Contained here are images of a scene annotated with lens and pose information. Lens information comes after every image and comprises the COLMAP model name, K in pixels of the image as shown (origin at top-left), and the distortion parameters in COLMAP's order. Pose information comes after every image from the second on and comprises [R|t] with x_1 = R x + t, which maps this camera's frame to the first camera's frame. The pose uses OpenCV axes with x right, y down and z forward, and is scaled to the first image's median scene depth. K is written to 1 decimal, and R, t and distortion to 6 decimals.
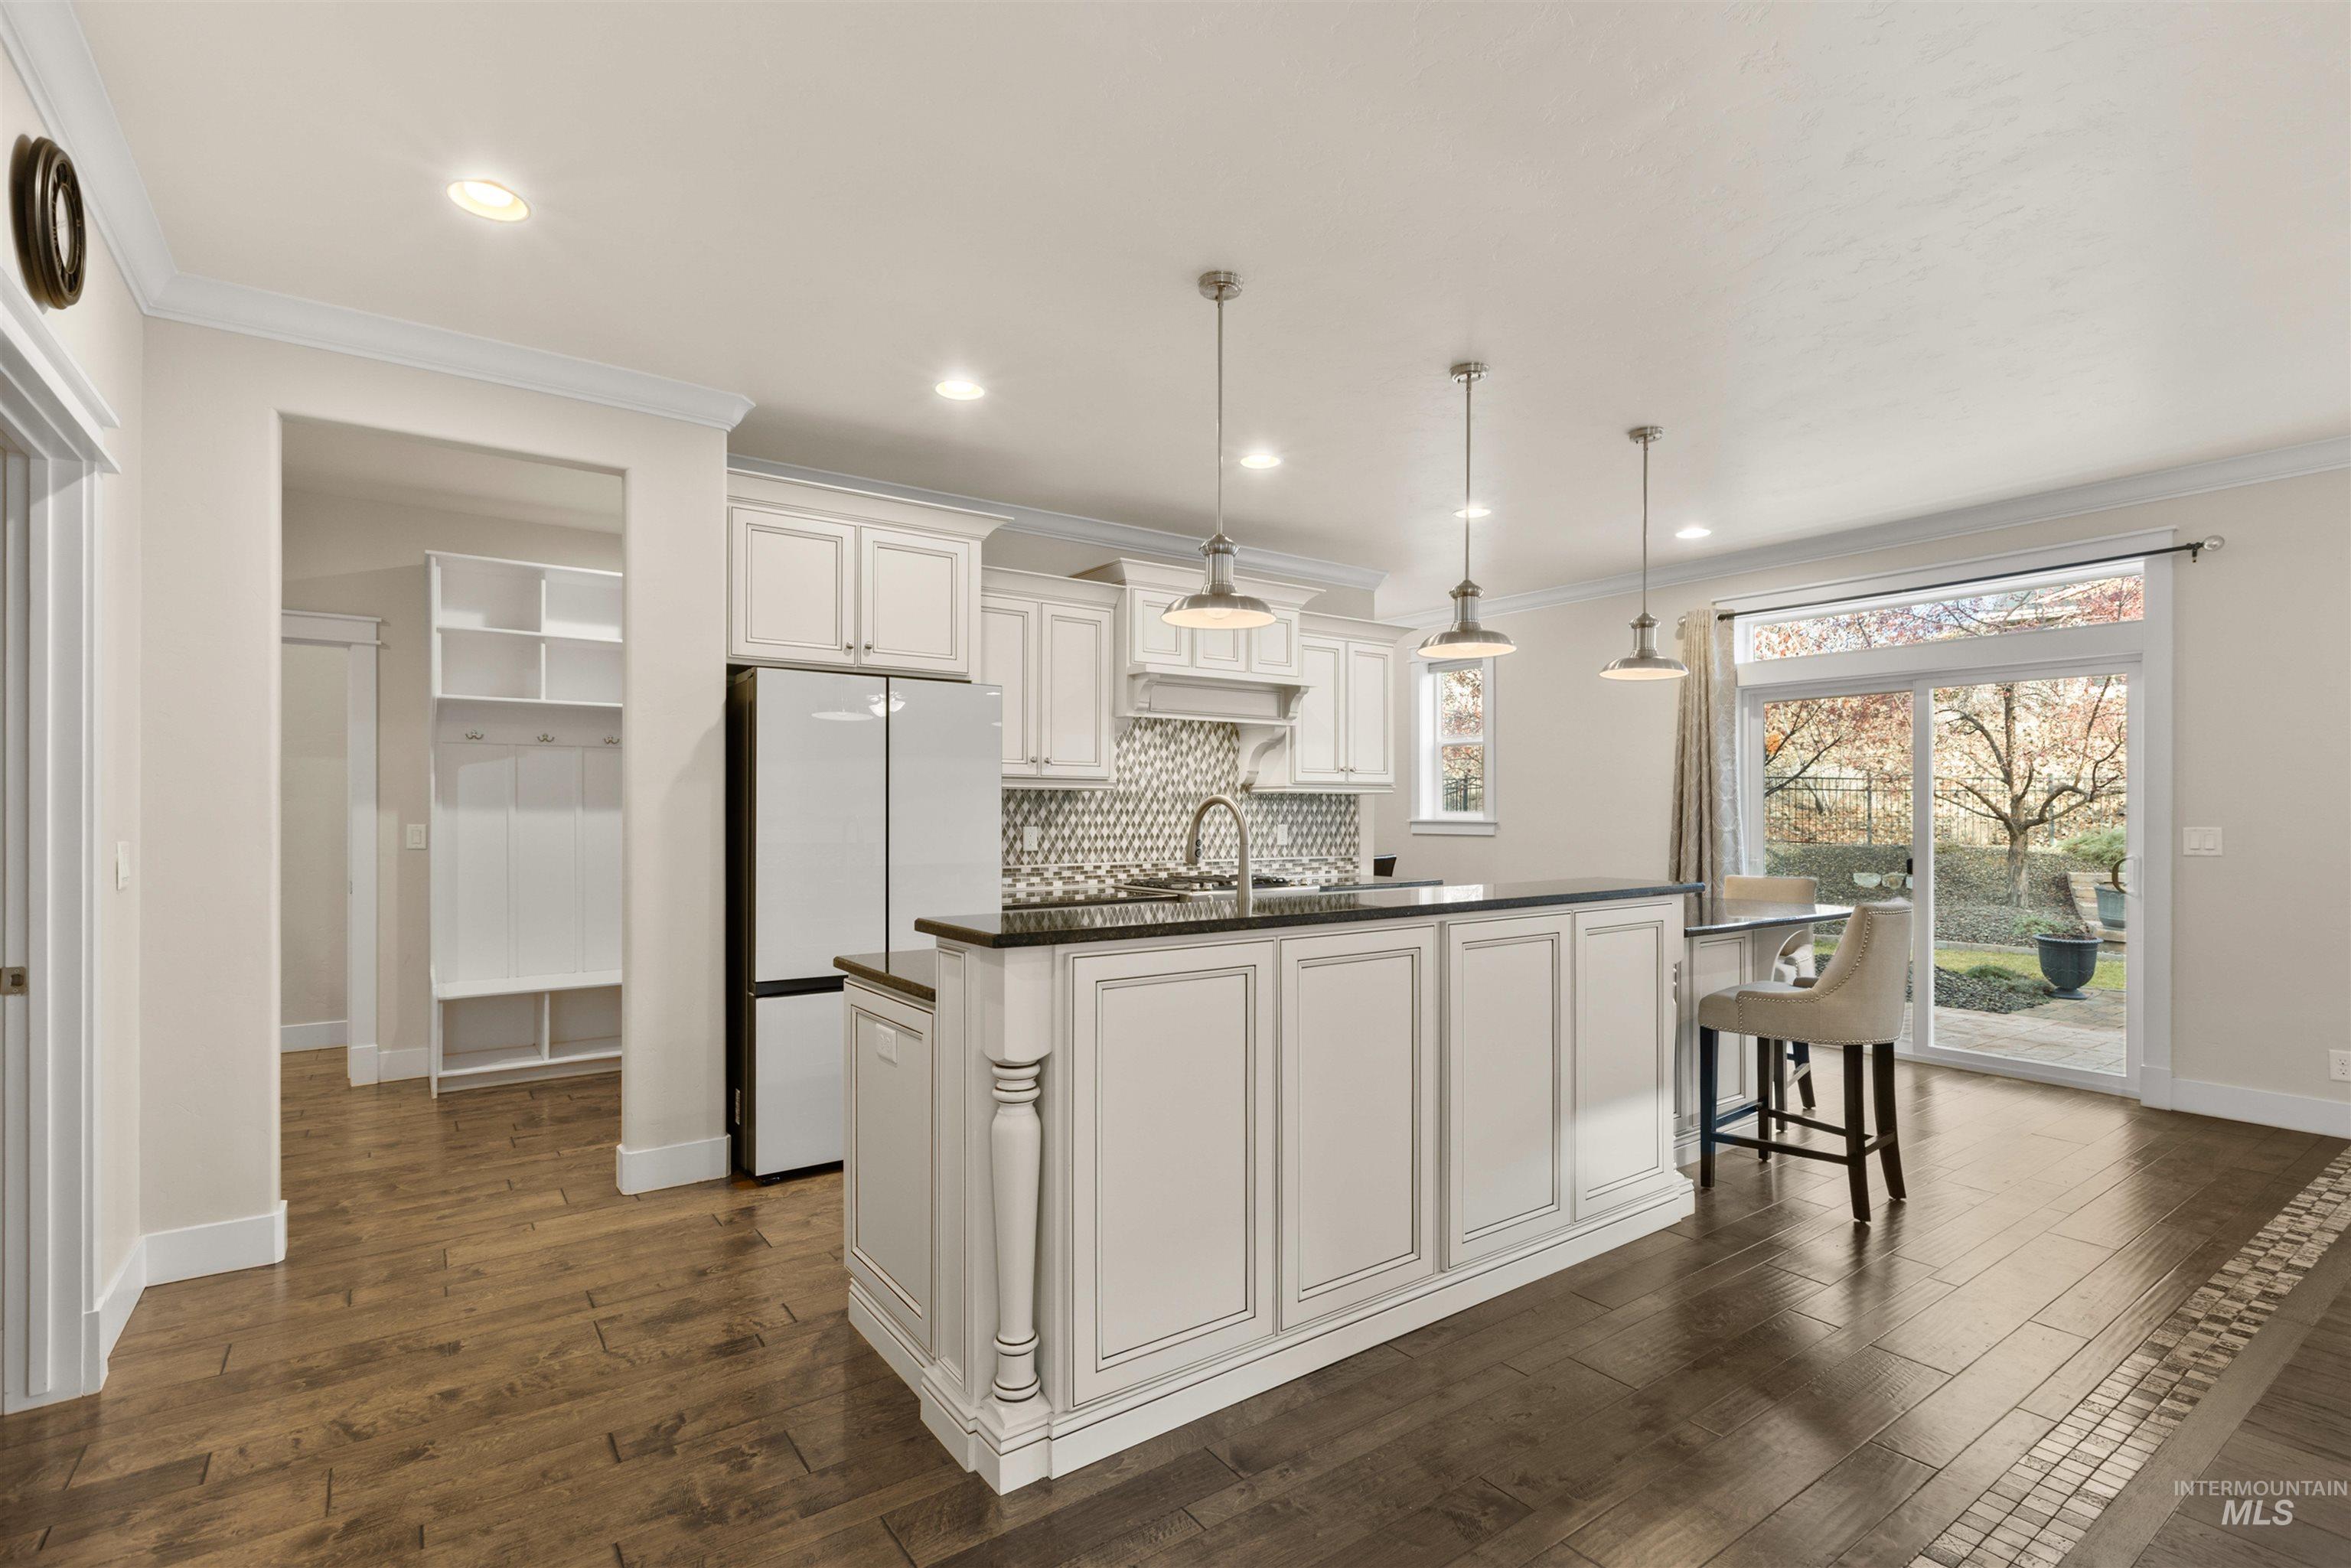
lens RADIAL K [[1084.6, 0, 1188.4], [0, 1084.6, 804.9], [0, 0, 1]] dist [0.001418, 0.000445]
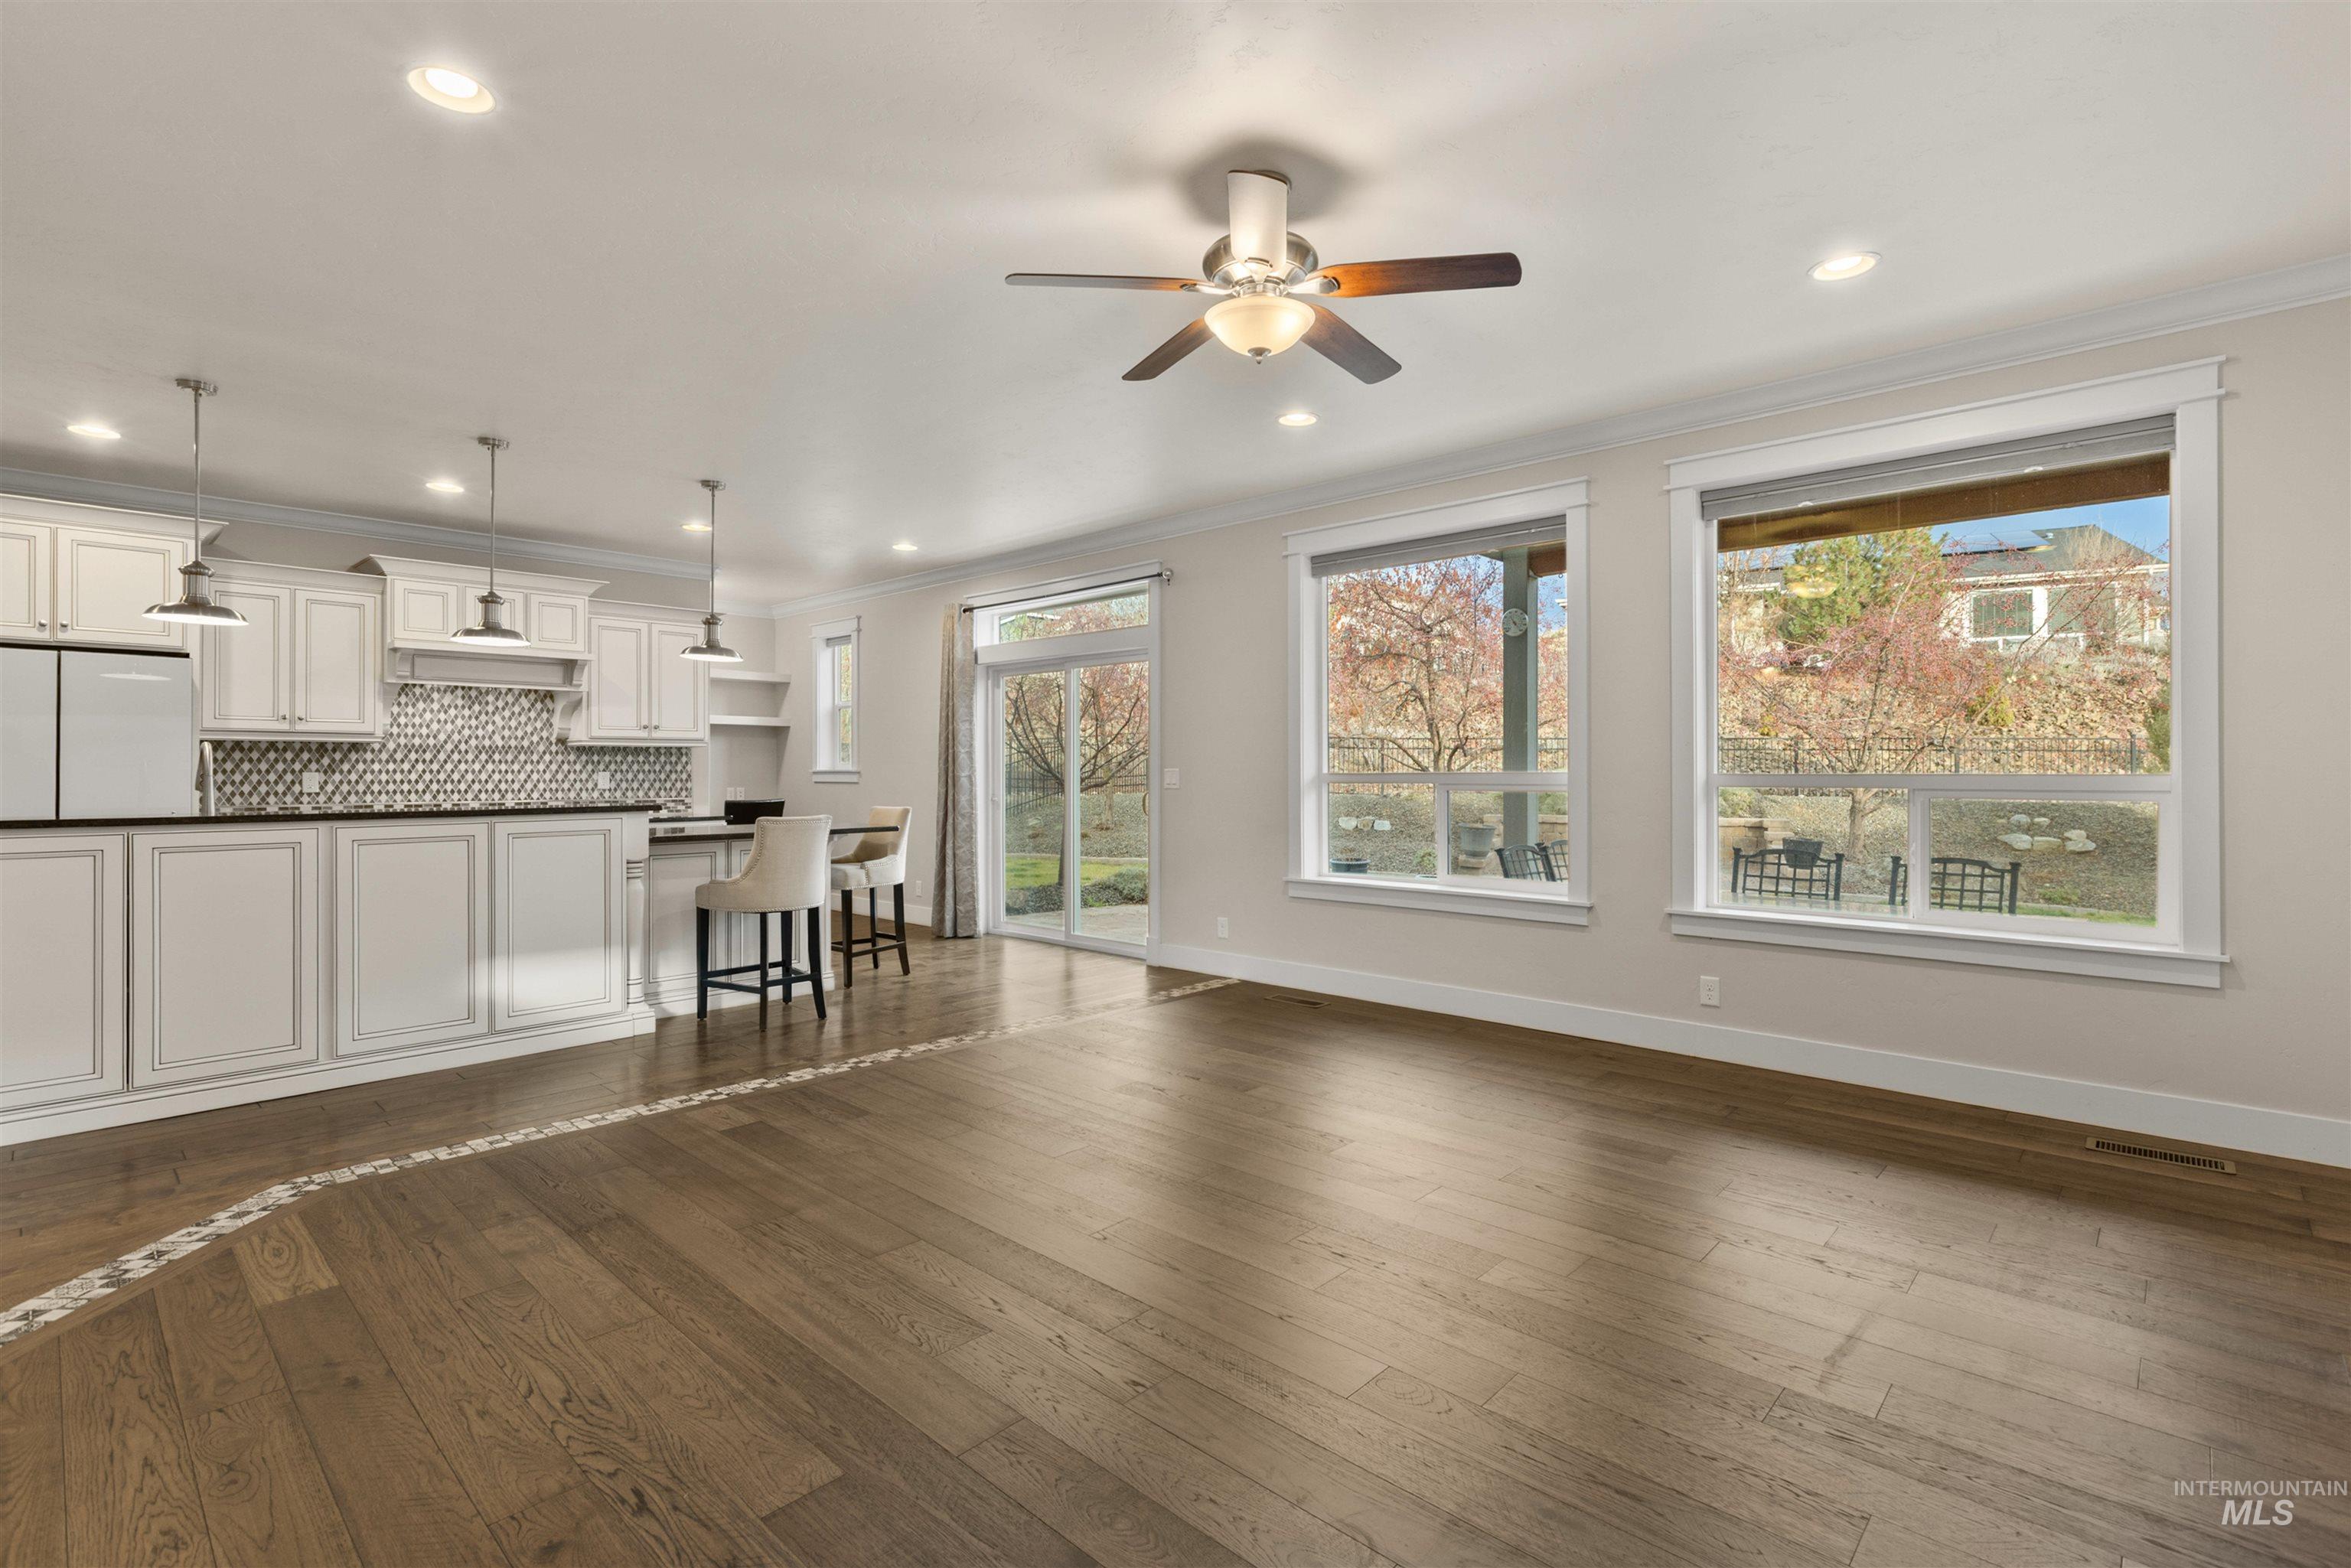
lens RADIAL K [[1085.6, 0, 1169.7], [0, 1085.6, 768.5], [0, 0, 1]] dist [0.022557, -0.009574]
pose [[0.984962, -0.001877, 0.172760, 0.543061], [0.001267, 0.999993, 0.003641, 0.011369], [-0.172765, -0.003368, 0.984957, -0.340813]]
